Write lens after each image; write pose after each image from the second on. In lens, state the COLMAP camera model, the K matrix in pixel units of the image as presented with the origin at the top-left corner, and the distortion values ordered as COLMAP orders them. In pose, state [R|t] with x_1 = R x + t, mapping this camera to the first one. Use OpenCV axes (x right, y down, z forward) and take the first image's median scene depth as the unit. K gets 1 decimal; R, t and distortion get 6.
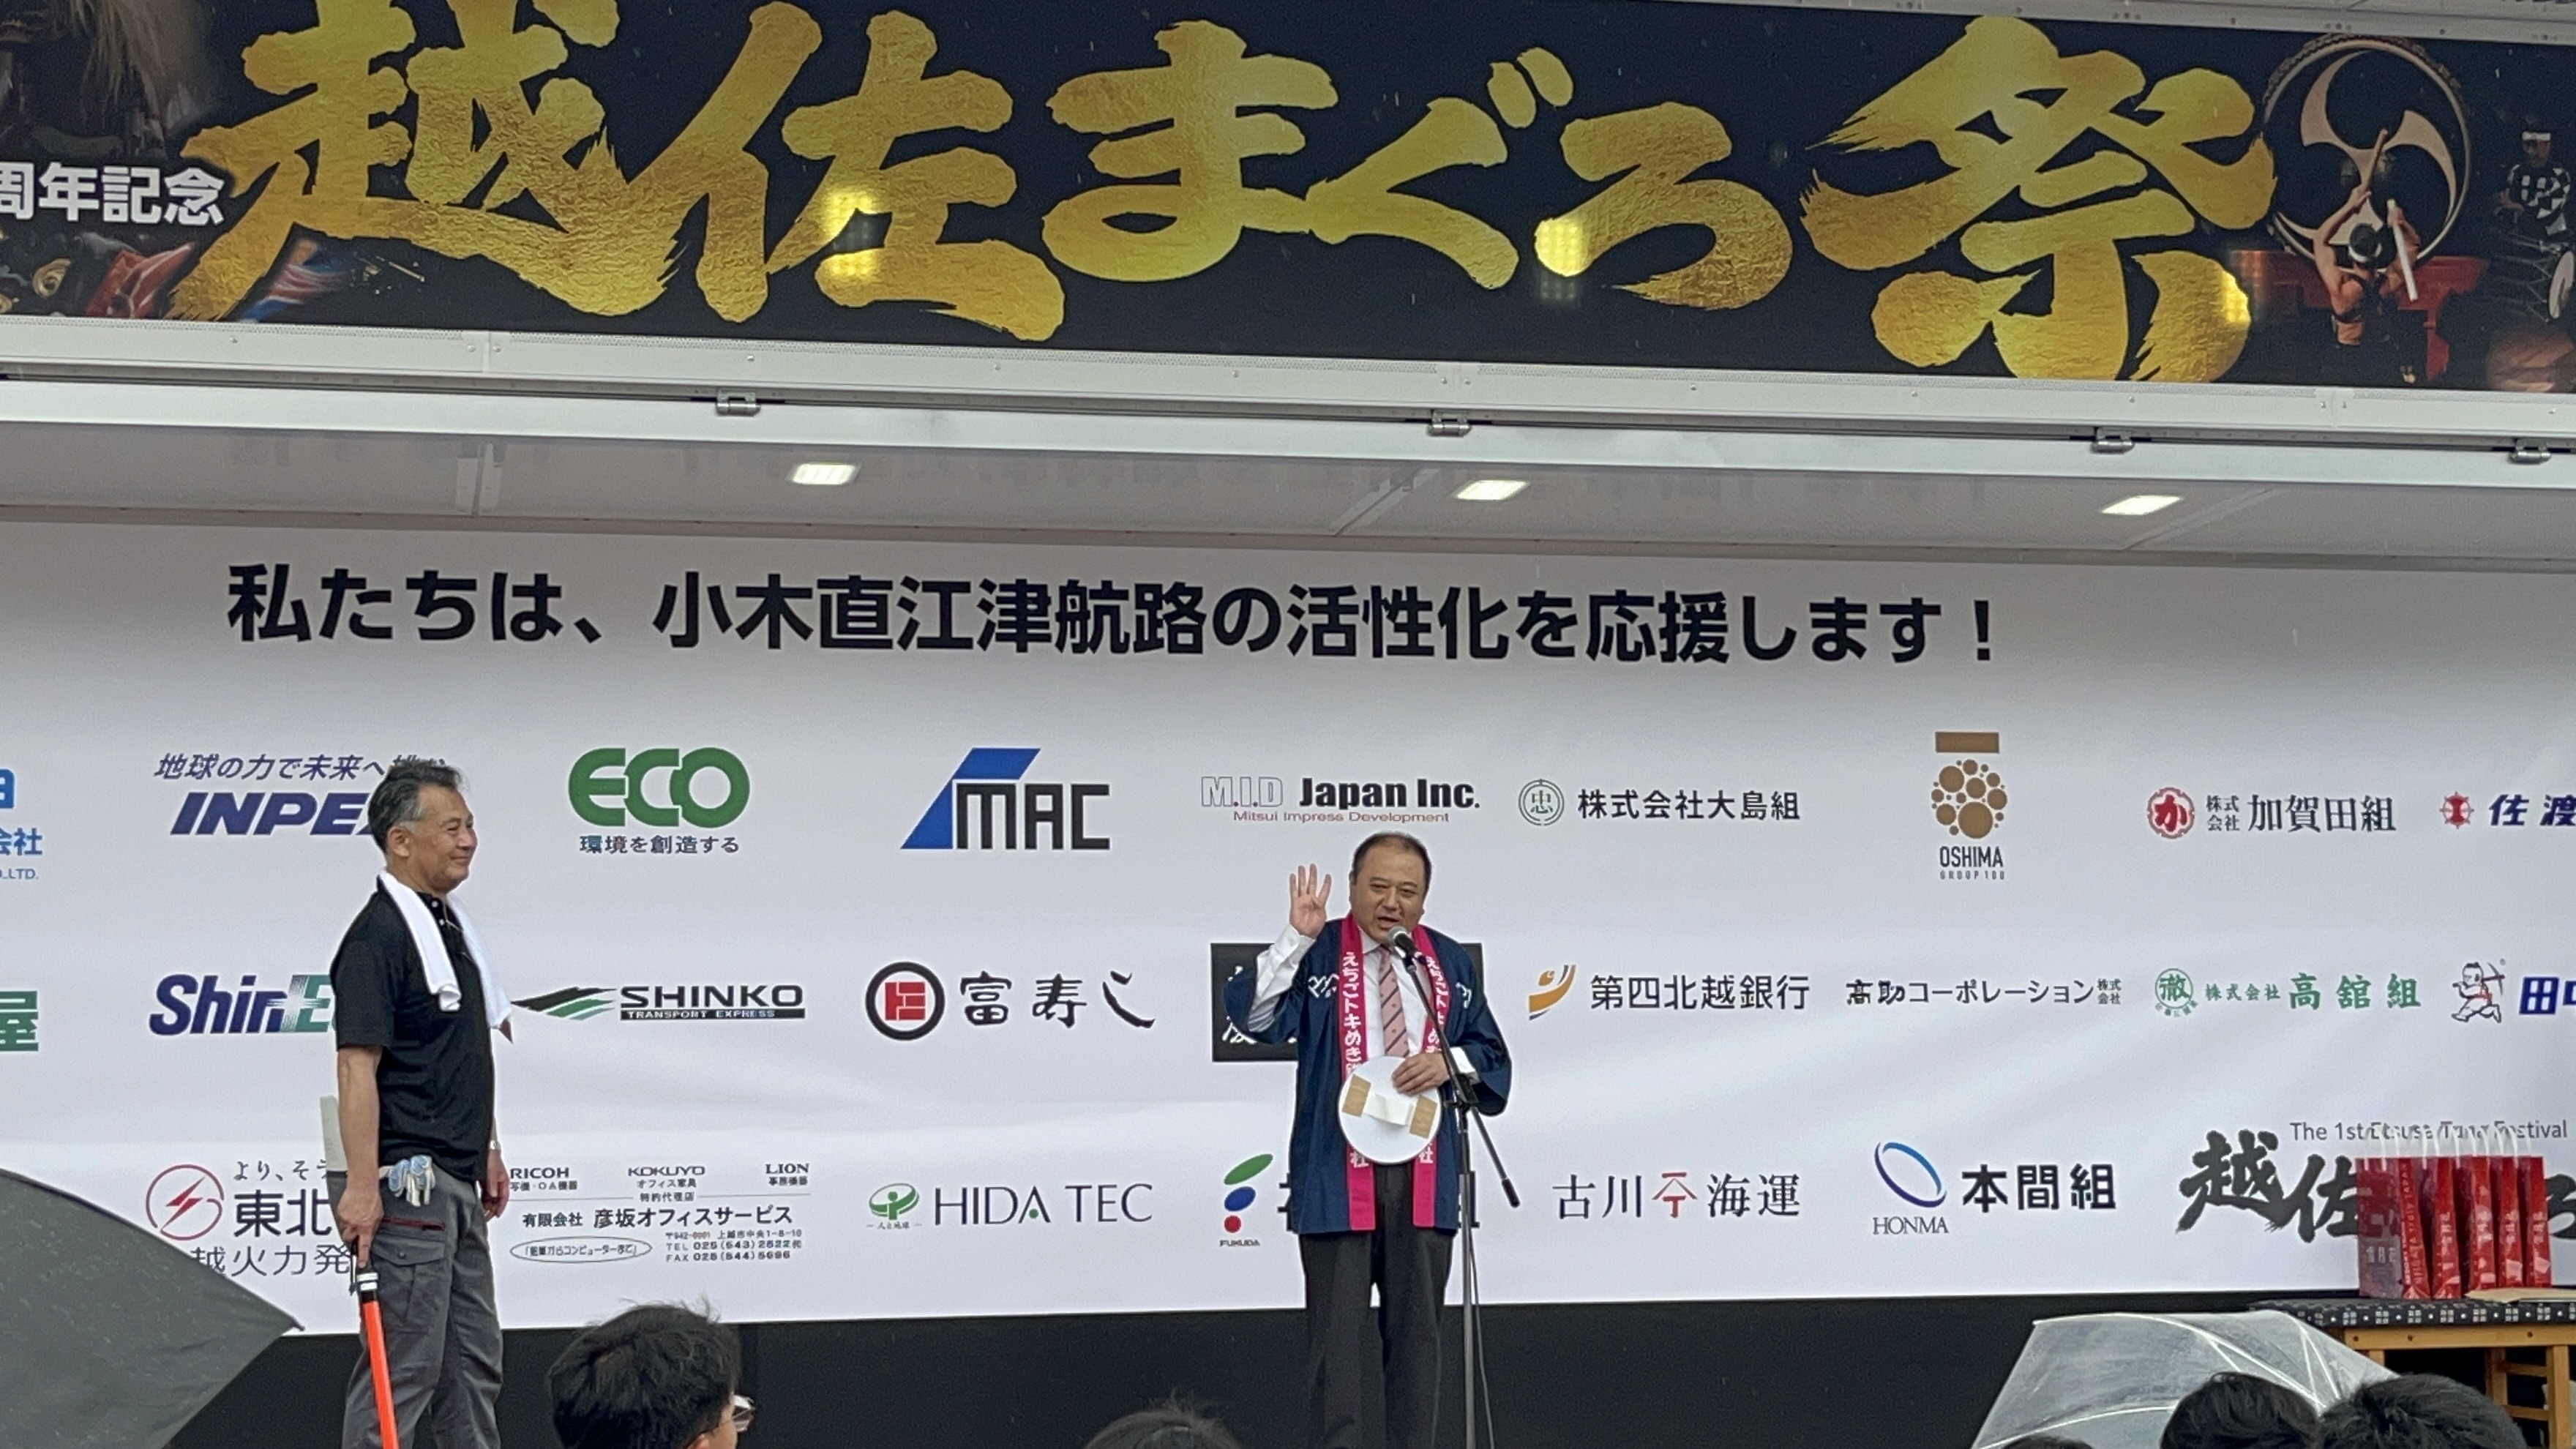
lens RADIAL K [[3926.9, 0, 1261.4], [0, 3926.9, 718.1], [0, 0, 1]] dist [0.184904, -0.778333]
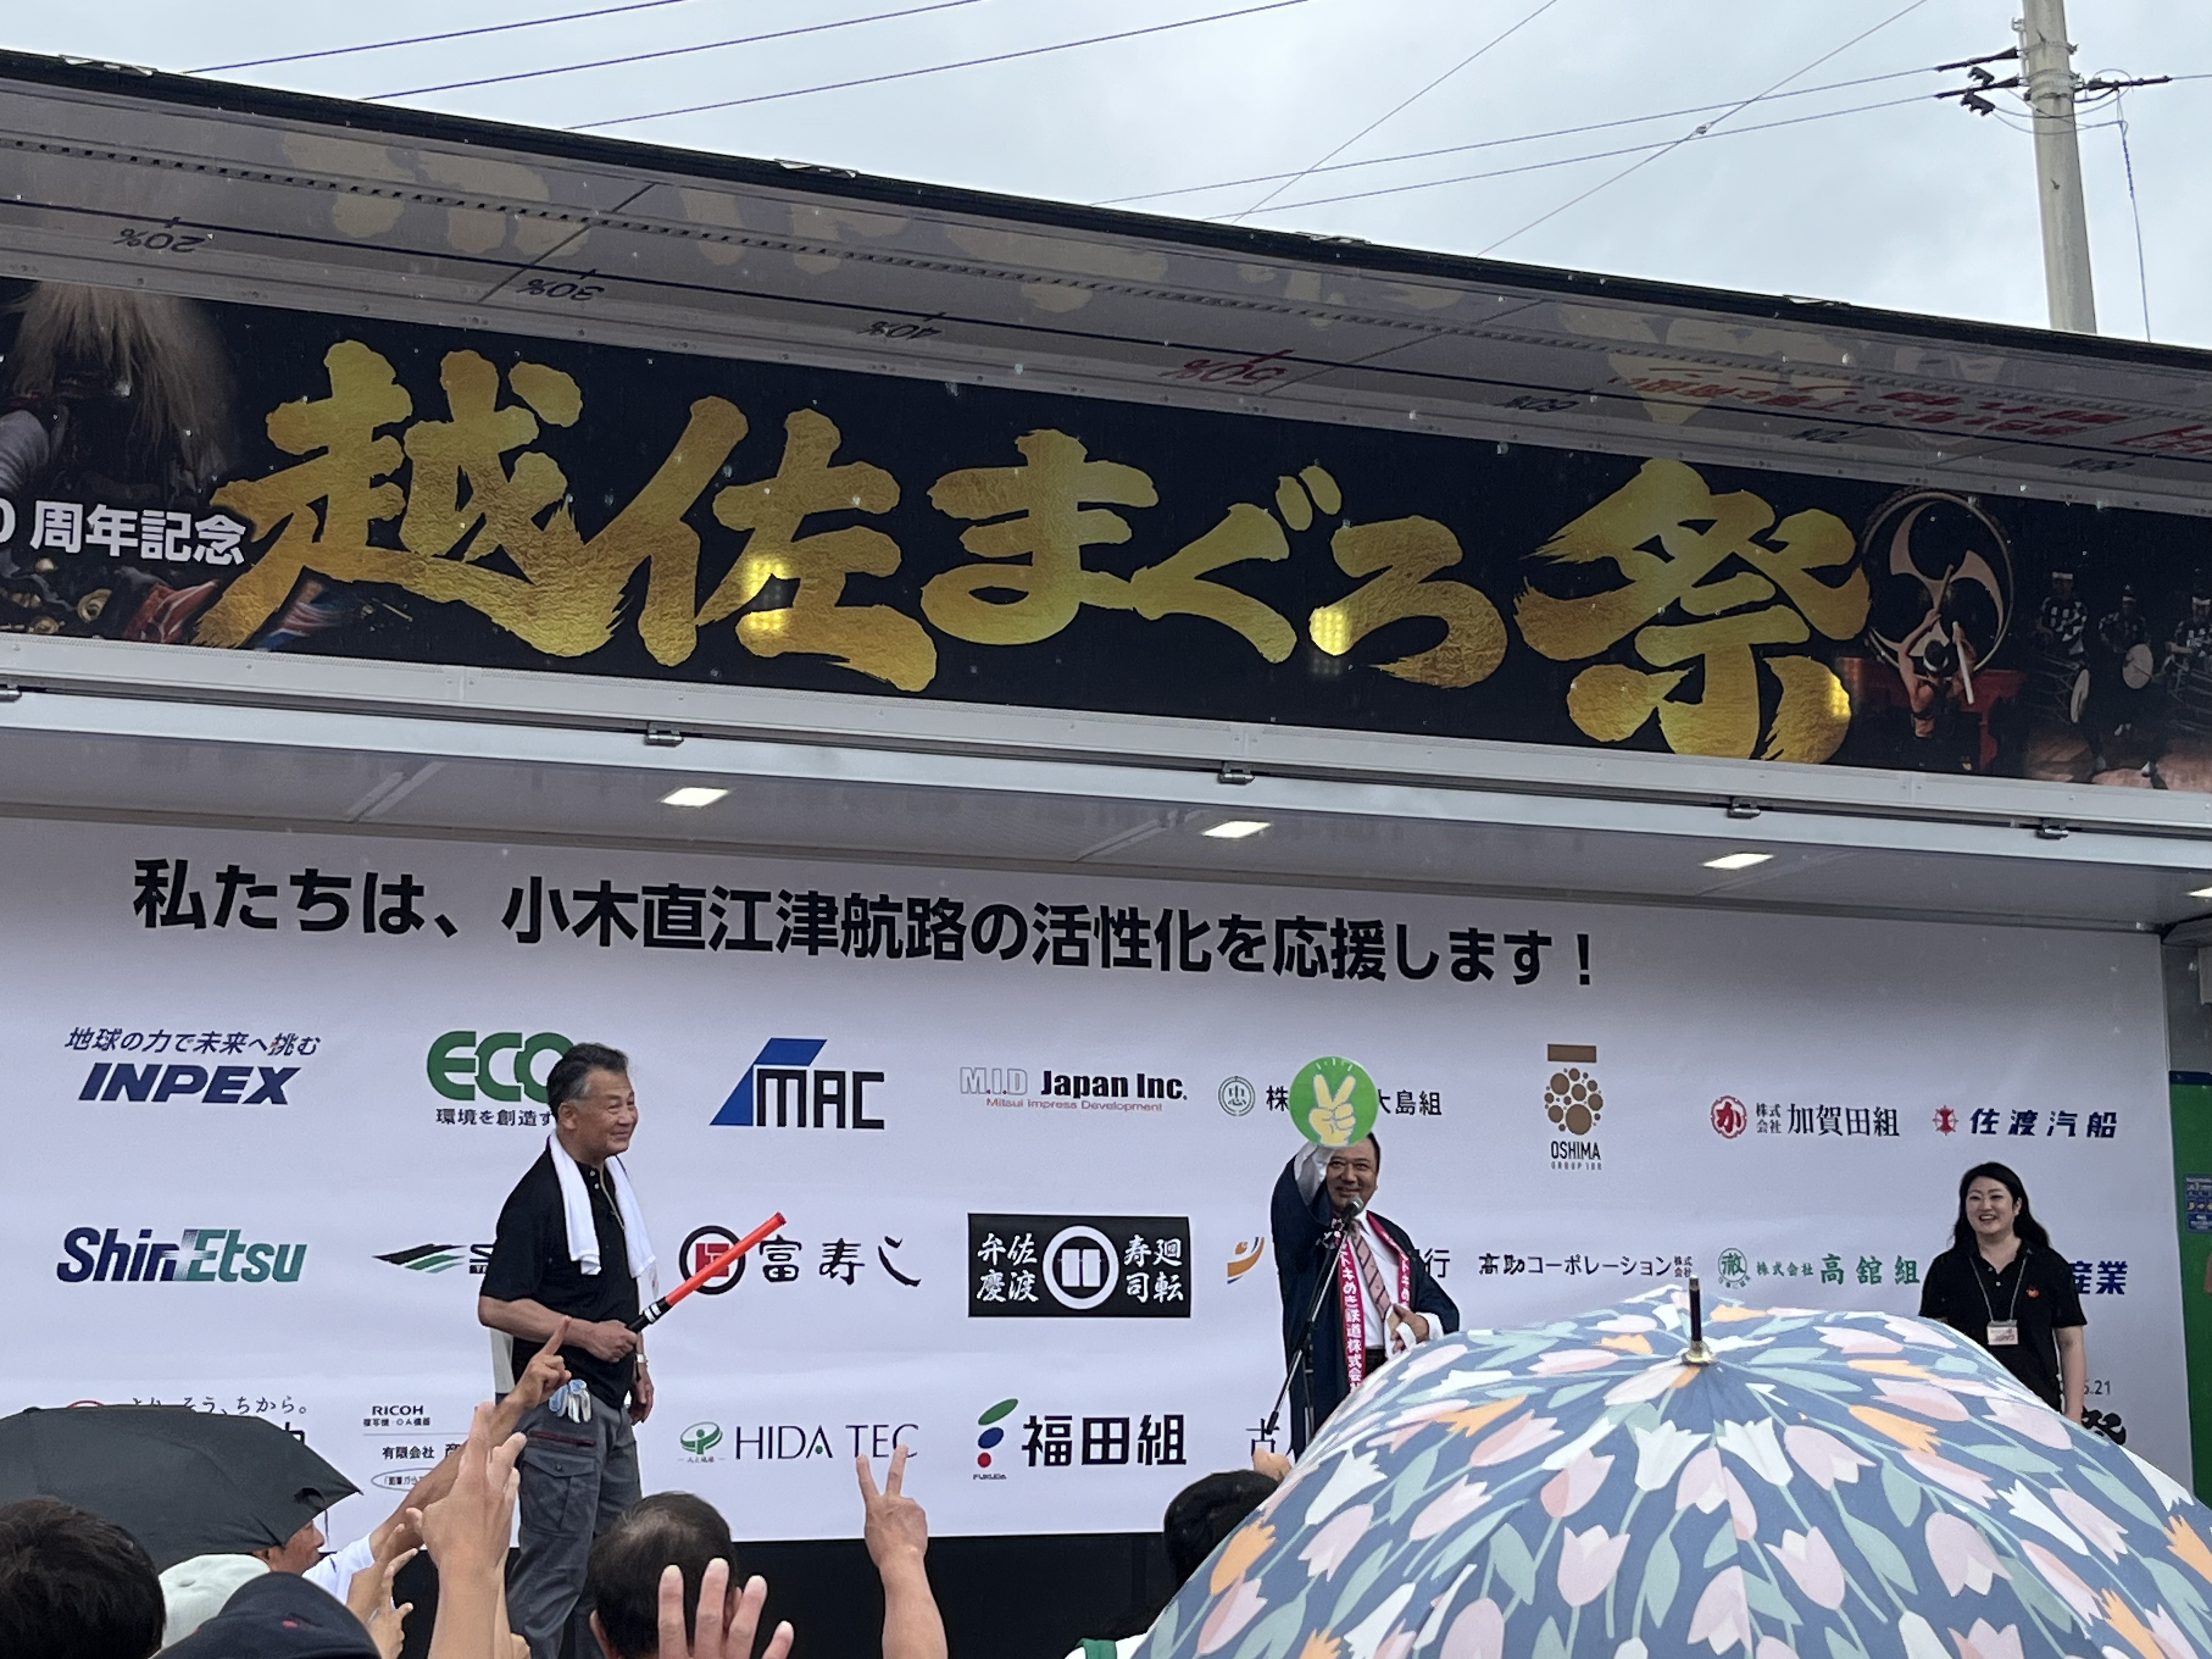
lens RADIAL K [[3757.2, 0, 1091.2], [0, 3757.2, 780.0], [0, 0, 1]] dist [0.199581, -0.948230]
pose [[0.981335, 0.037151, 0.188686, -0.197419], [-0.025023, 0.997489, -0.066258, 0.003180], [-0.190673, 0.060299, 0.979800, -0.098548]]
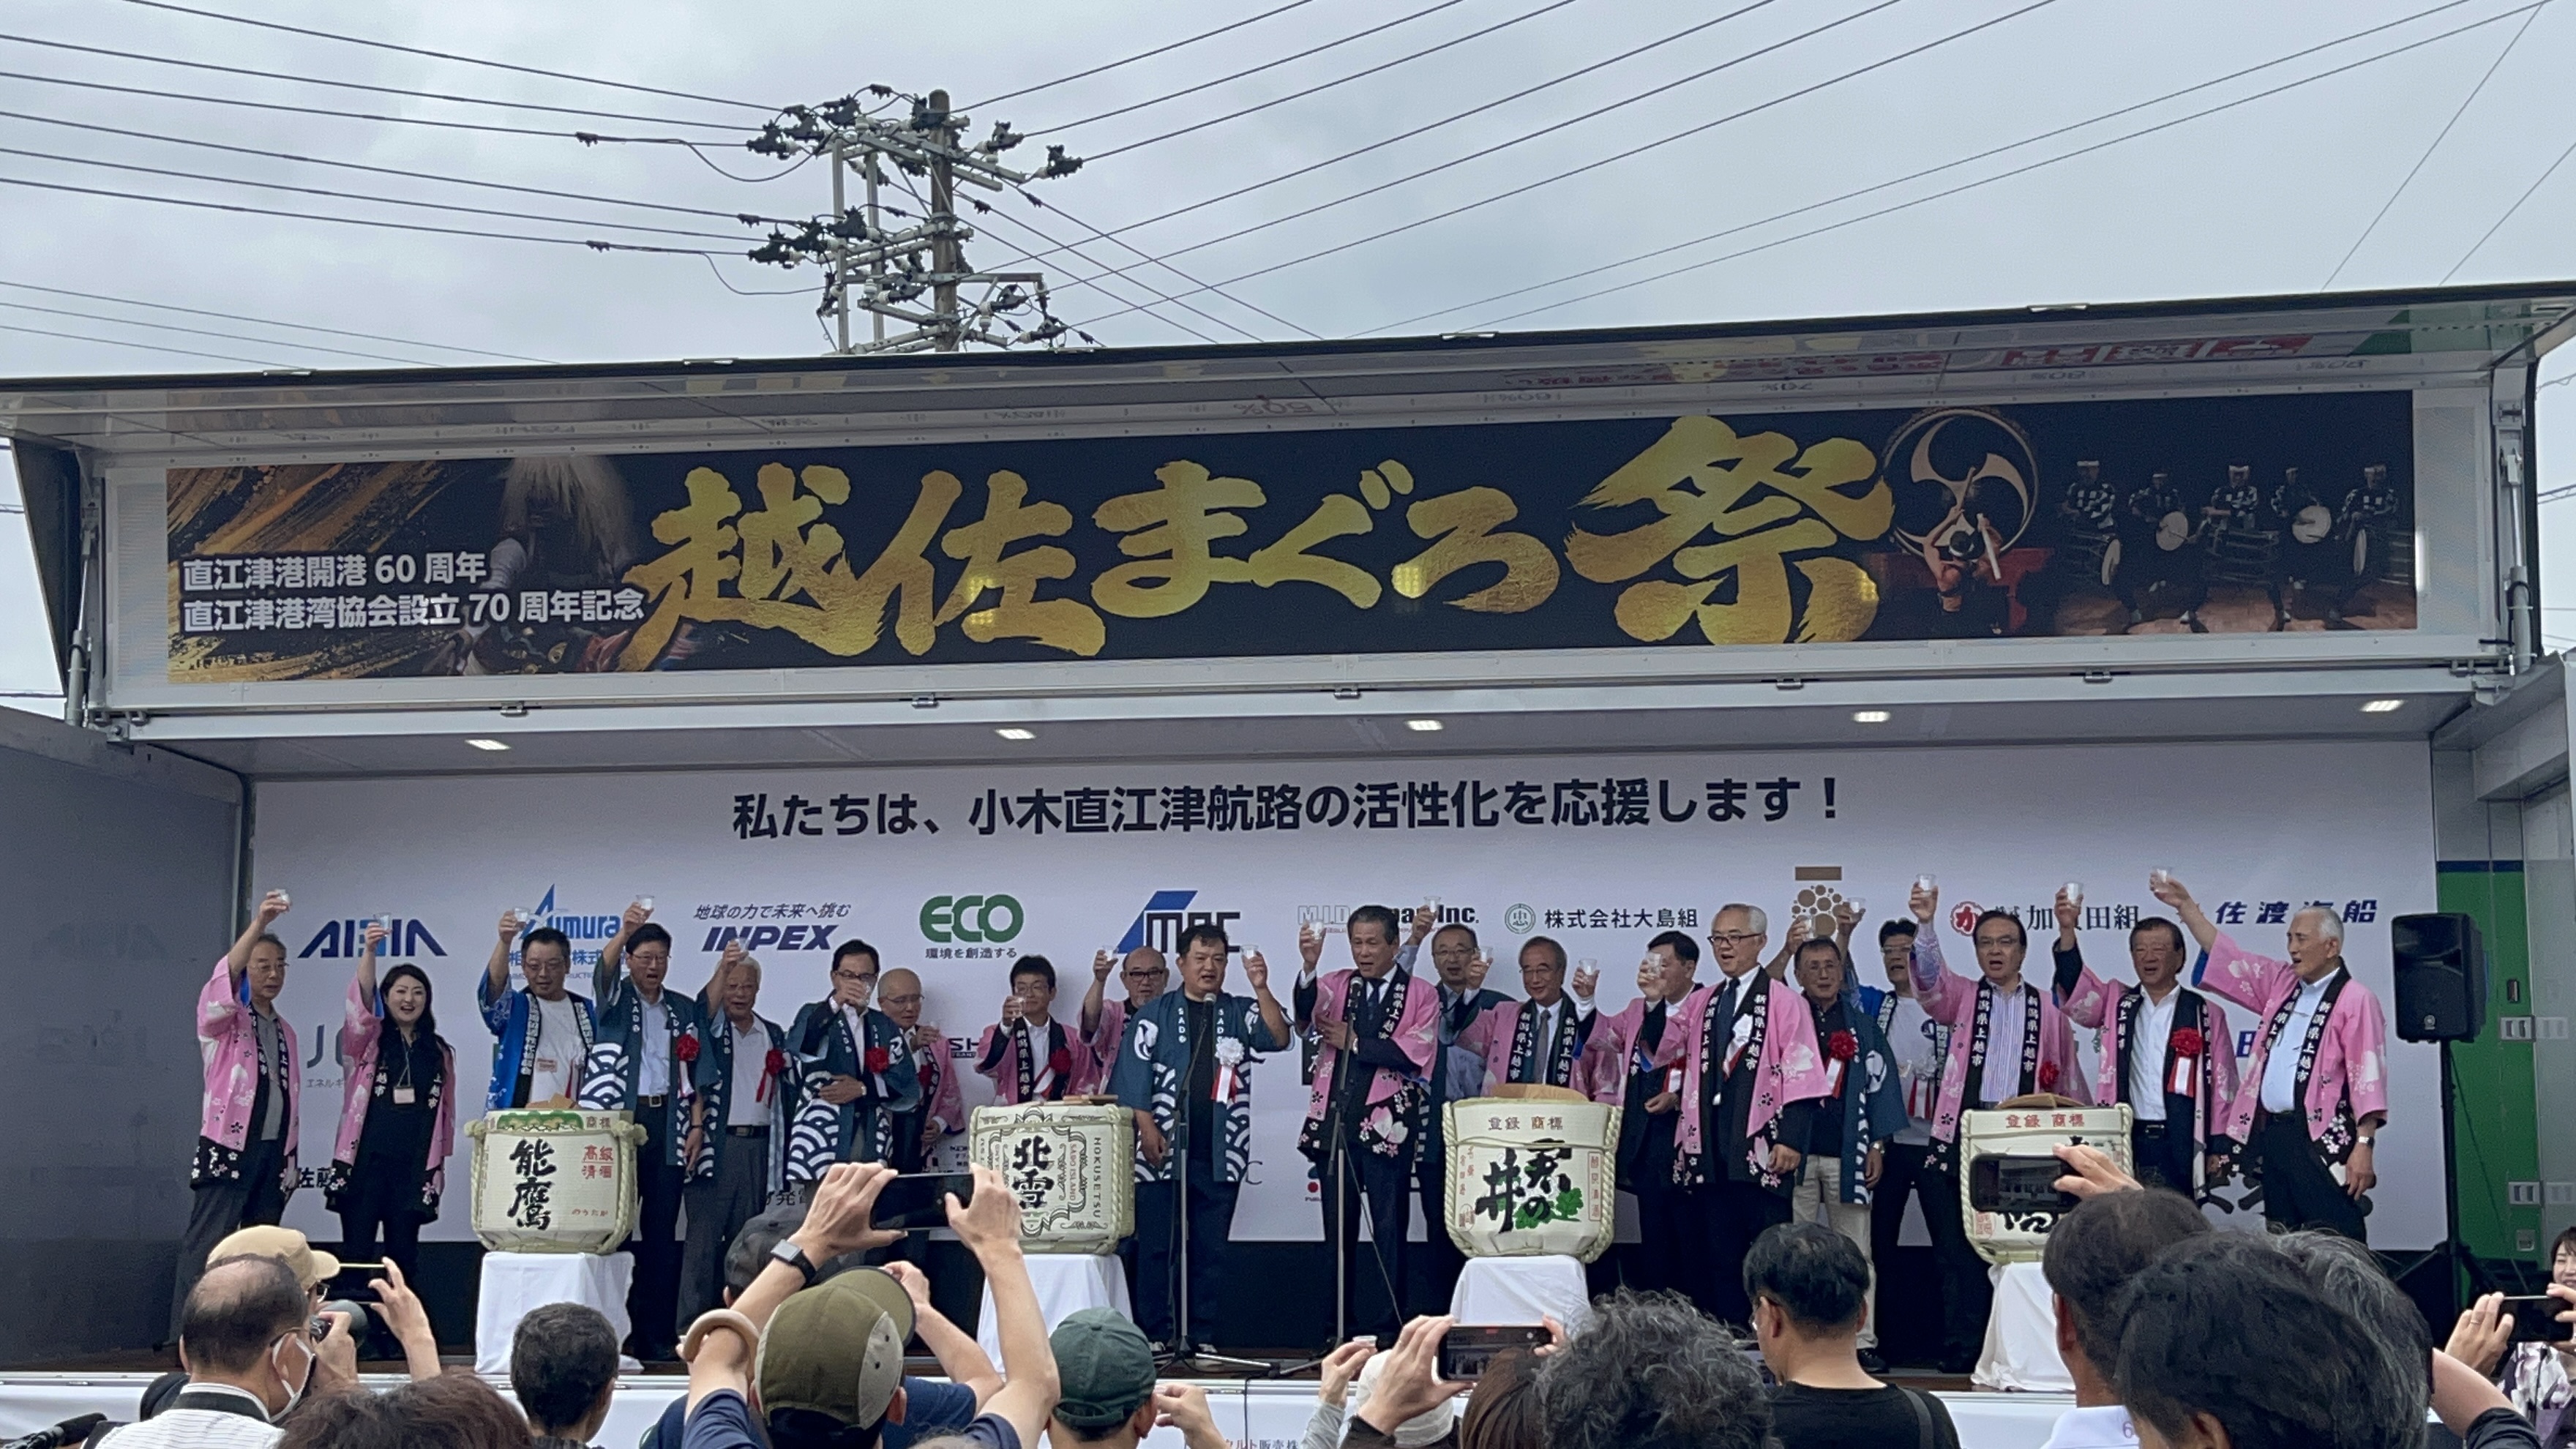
lens RADIAL K [[3347.3, 0, 1235.6], [0, 3347.3, 720.2], [0, 0, 1]] dist [0.191047, -0.803180]
pose [[0.928598, -0.036183, -0.369318, 0.487585], [0.026905, 0.999180, -0.030243, -0.020969], [0.370110, 0.018148, 0.928811, -0.288857]]
